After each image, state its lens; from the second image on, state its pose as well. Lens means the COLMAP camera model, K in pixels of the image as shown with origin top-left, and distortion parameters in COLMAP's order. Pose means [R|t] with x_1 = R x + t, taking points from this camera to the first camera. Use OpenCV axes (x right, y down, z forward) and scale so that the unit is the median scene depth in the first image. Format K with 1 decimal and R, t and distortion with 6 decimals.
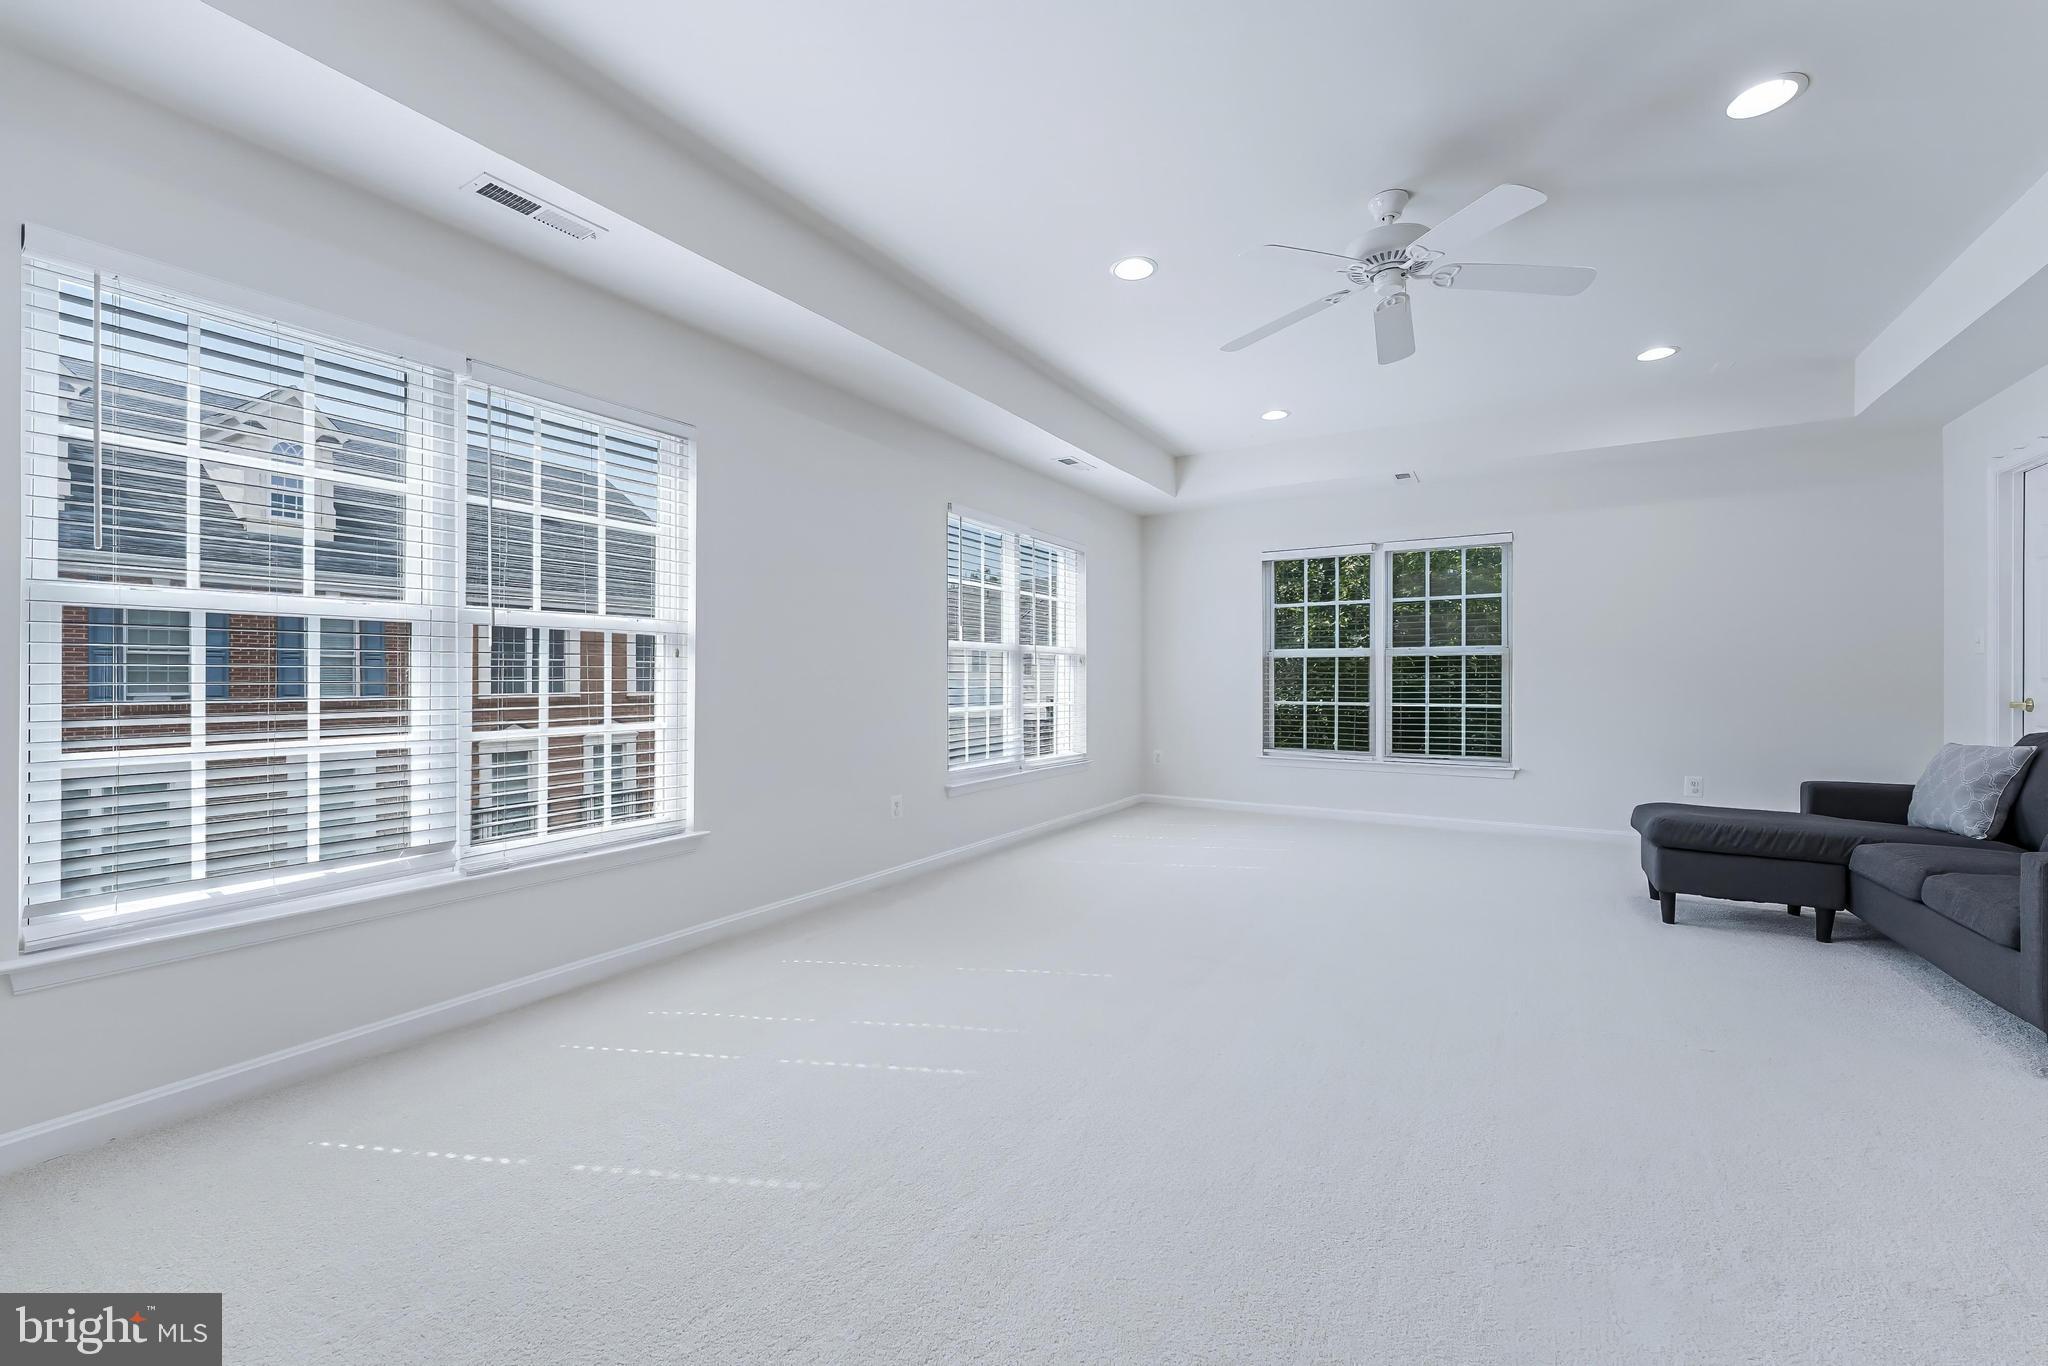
lens RADIAL K [[823.3, 0, 1026.3], [0, 823.3, 649.2], [0, 0, 1]] dist [0.001202, 0.000177]
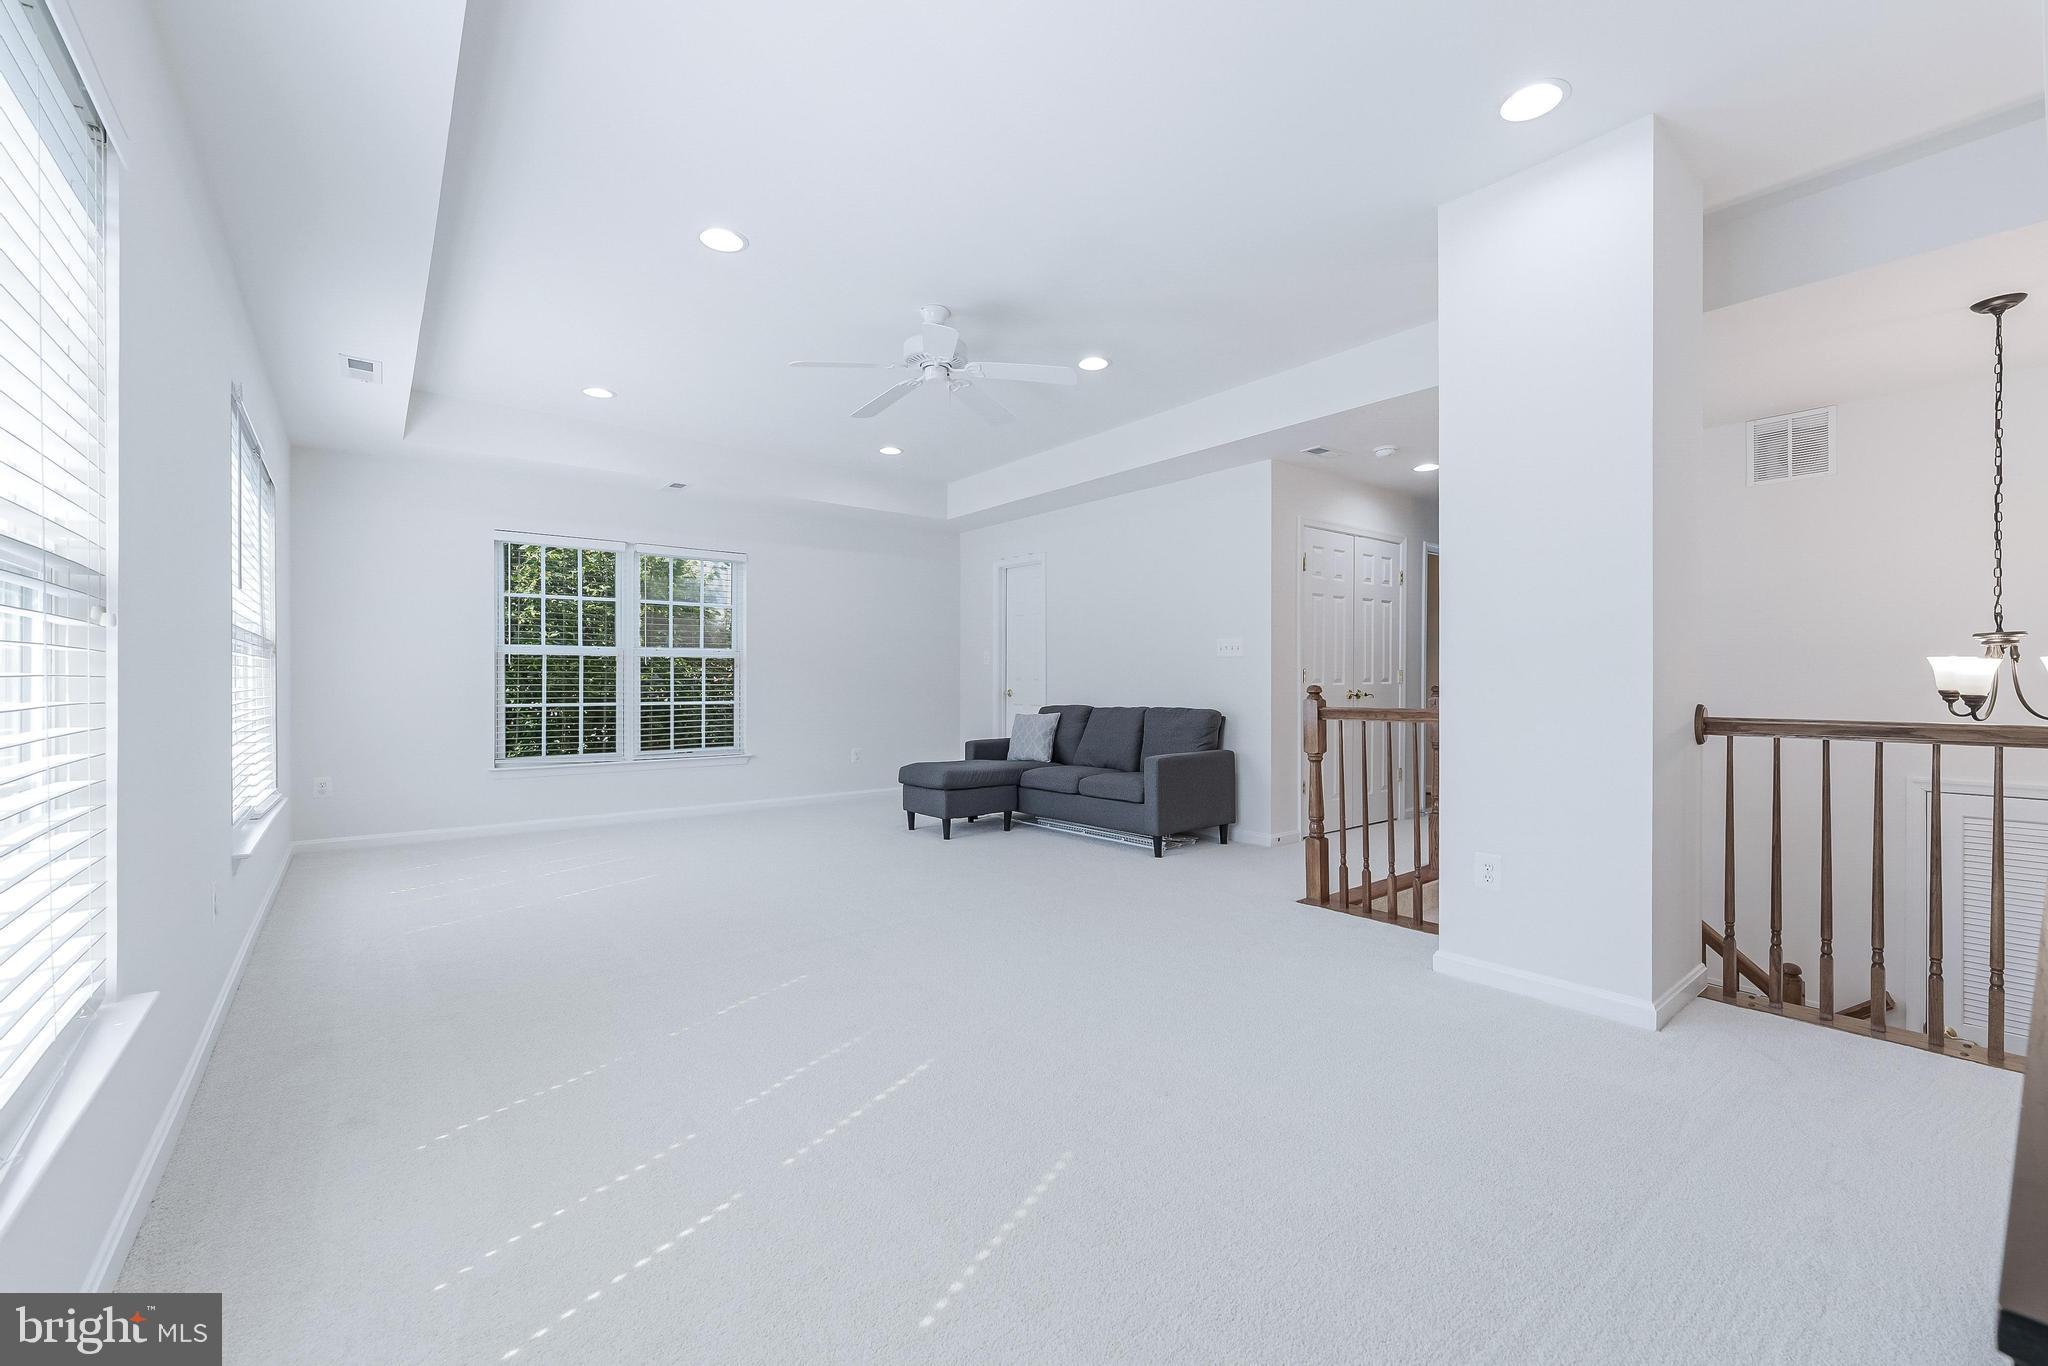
lens RADIAL K [[833.7, 0, 1029.0], [0, 833.7, 661.1], [0, 0, 1]] dist [0.000590, -0.000023]
pose [[0.348231, 0.020671, 0.937181, -0.358630], [-0.035570, 0.999328, -0.008825, 0.006357], [-0.936734, -0.030263, 0.348732, 0.190196]]
